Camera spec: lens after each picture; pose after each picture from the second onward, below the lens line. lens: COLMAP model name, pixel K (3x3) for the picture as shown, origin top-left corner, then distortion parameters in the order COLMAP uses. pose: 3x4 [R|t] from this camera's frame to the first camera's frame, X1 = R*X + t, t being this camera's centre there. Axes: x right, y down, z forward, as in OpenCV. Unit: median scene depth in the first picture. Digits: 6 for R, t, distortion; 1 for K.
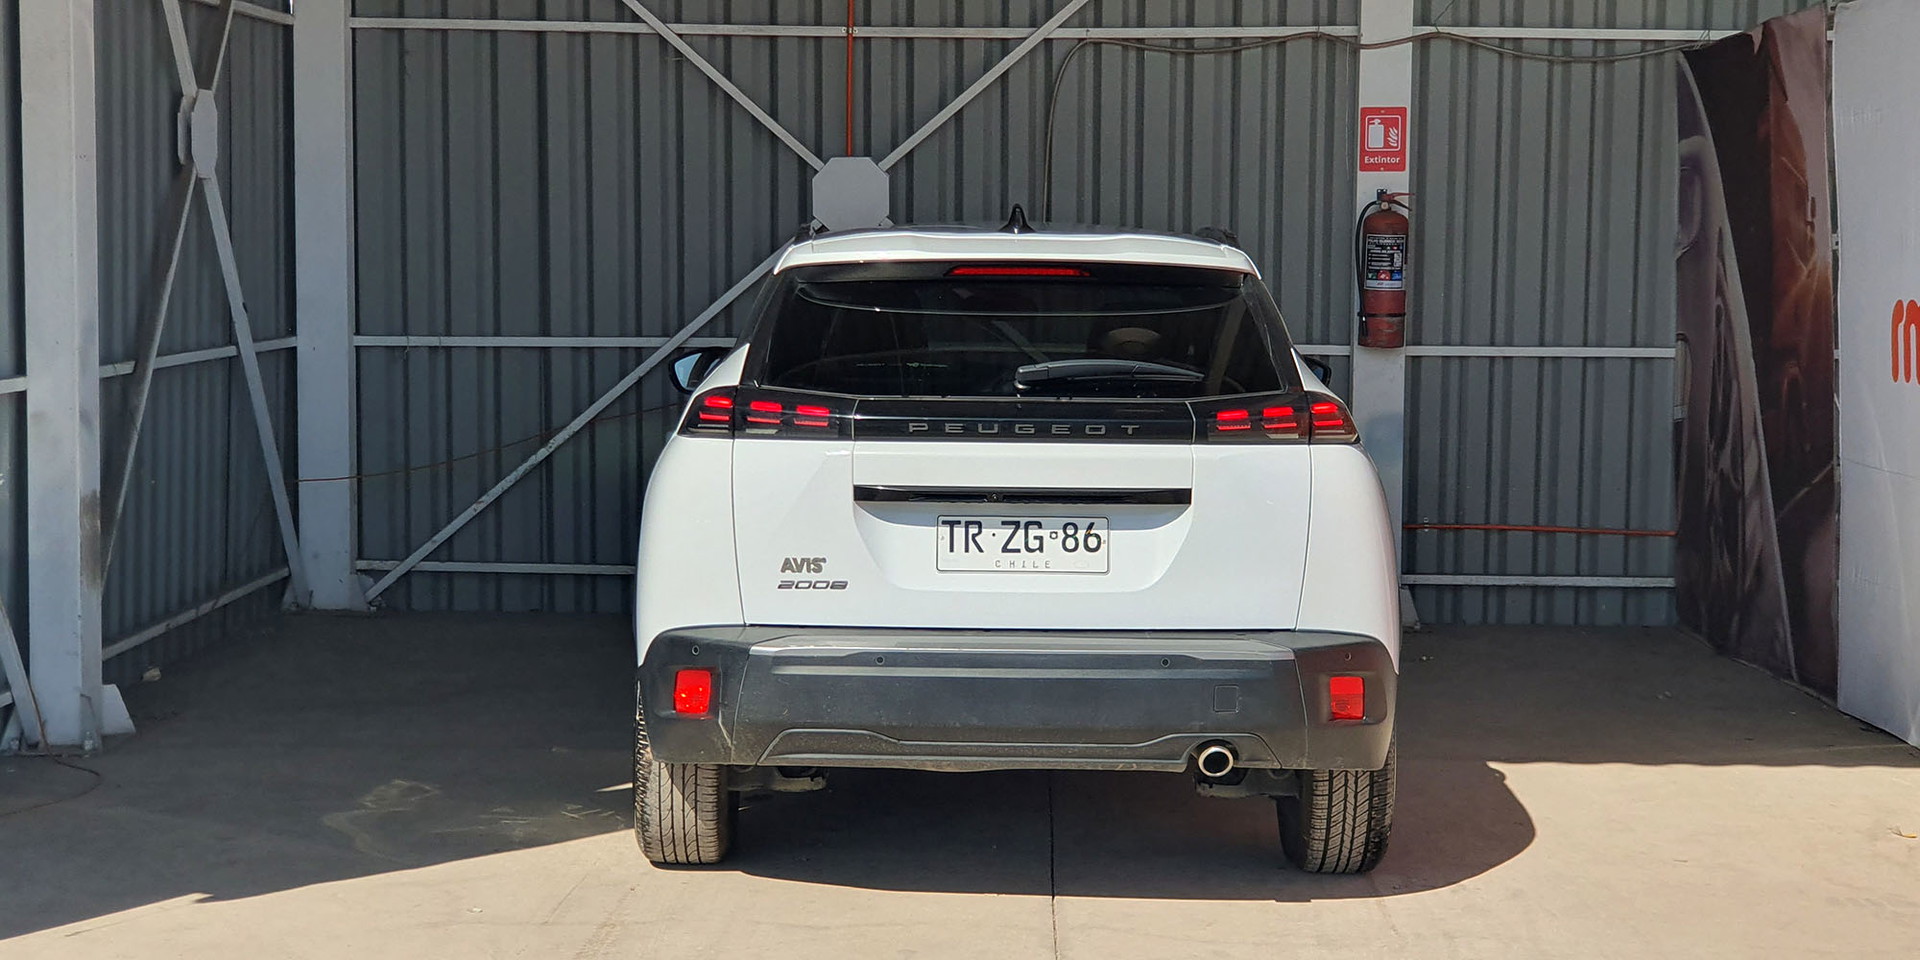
lens RADIAL K [[3255.0, 0, 952.7], [0, 3255.0, 498.2], [0, 0, 1]] dist [0.068862, 0.000000]
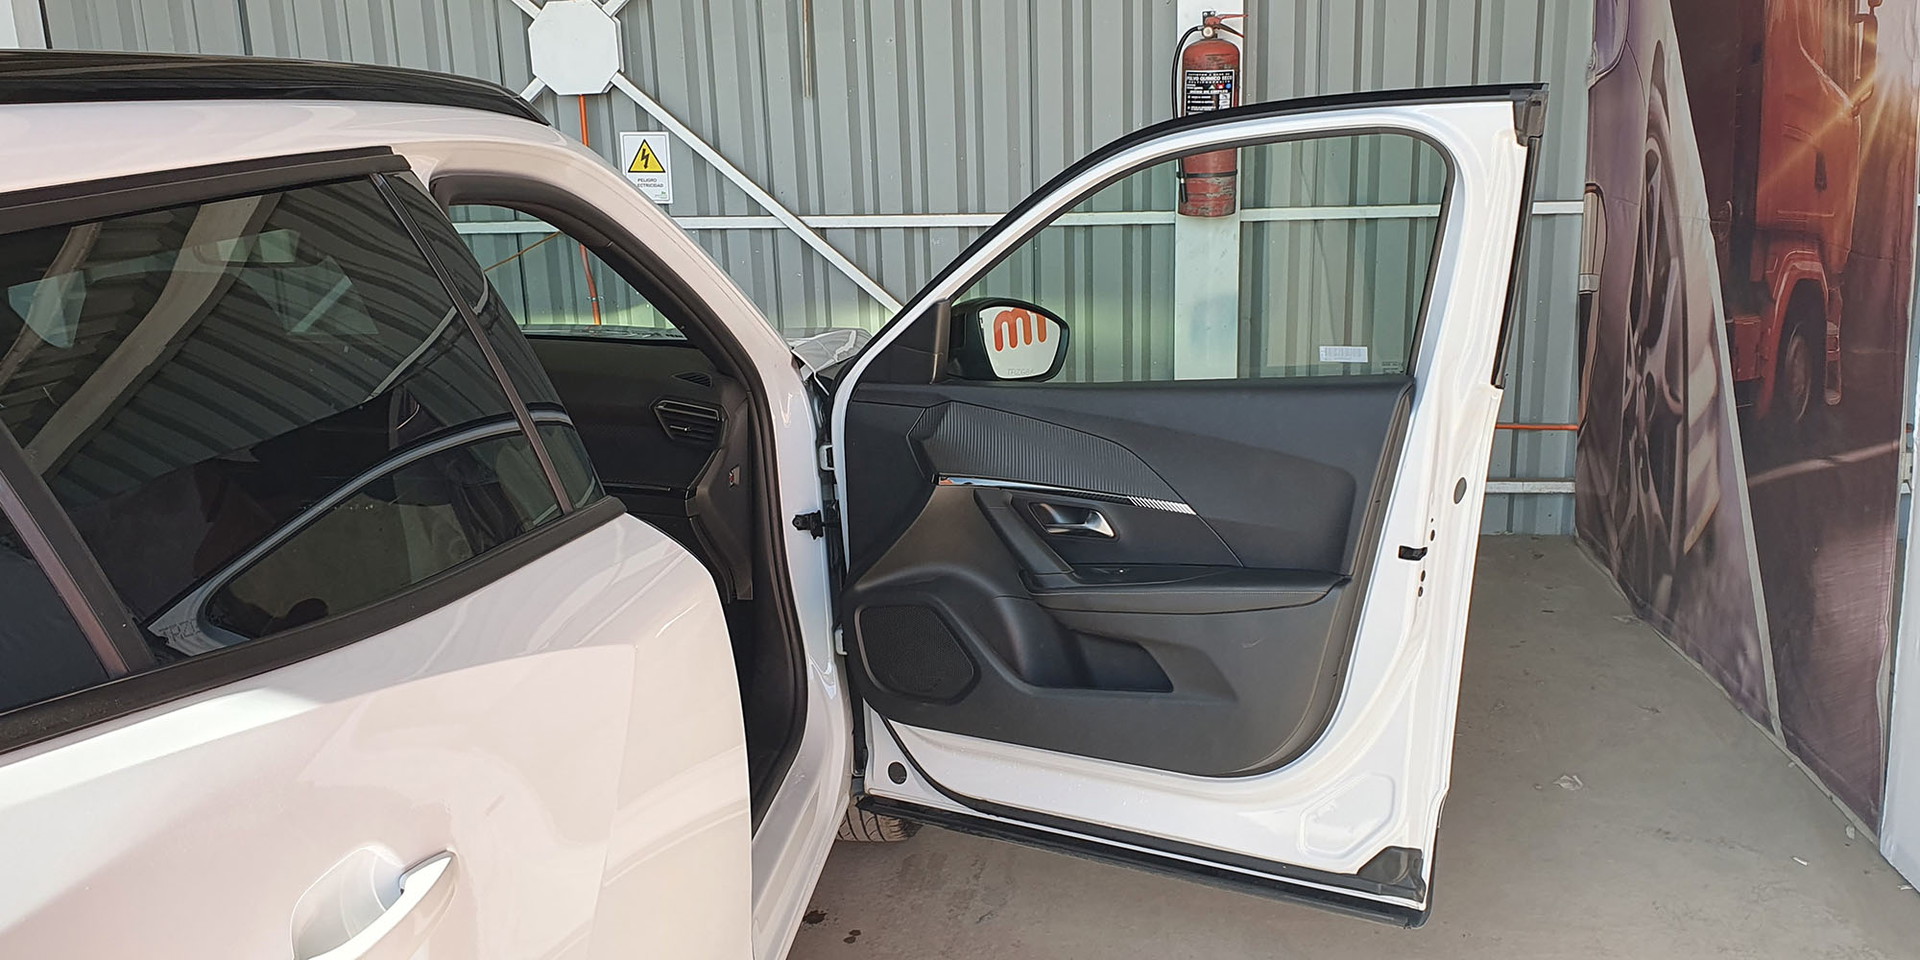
lens RADIAL K [[1631.0, 0, 969.7], [0, 1631.0, 480.0], [0, 0, 1]] dist [0.046435, -0.031337]
pose [[0.993759, -0.006664, -0.111345, 0.124292], [0.023583, 0.988201, 0.151336, -0.046554], [0.109023, -0.153017, 0.982191, 0.620841]]
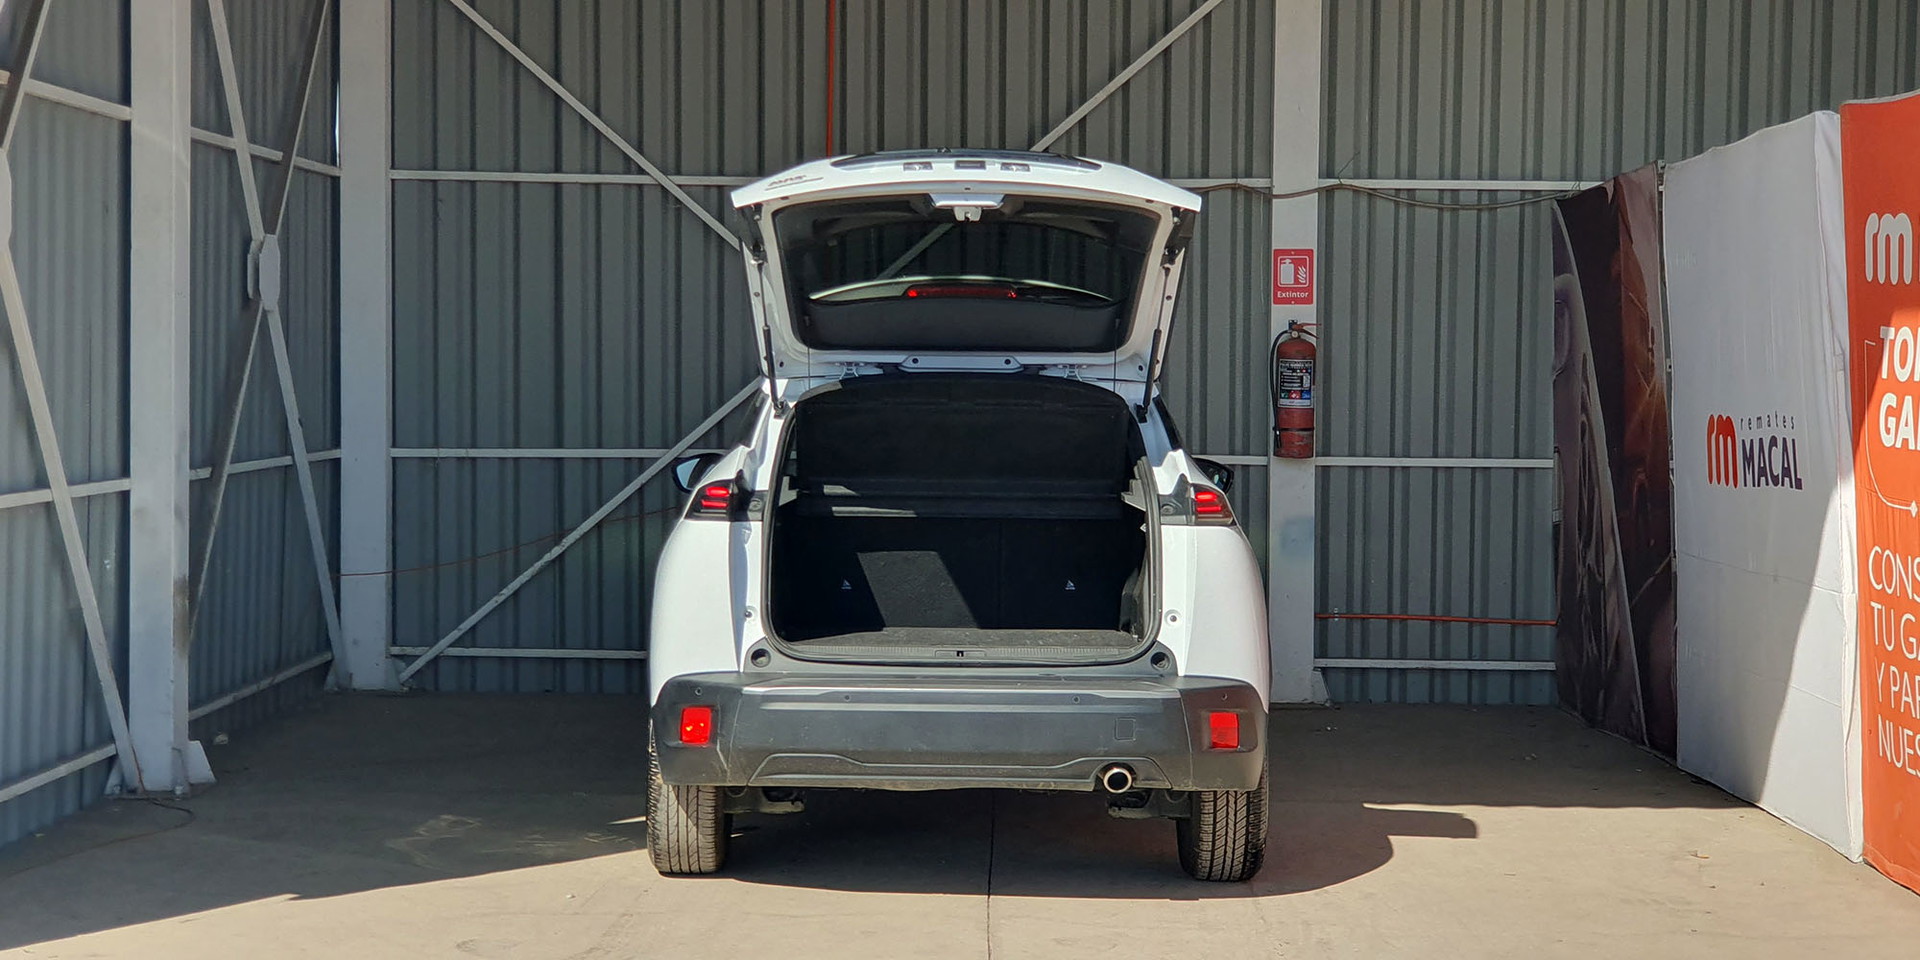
lens RADIAL K [[3255.0, 0, 948.4], [0, 3255.0, 465.8], [0, 0, 1]] dist [0.068862, 0.000000]
pose [[0.999992, 0.000119, 0.003878, 0.006781], [0.000071, 0.998802, -0.048934, 0.012866], [-0.003879, 0.048934, 0.998794, -0.144954]]
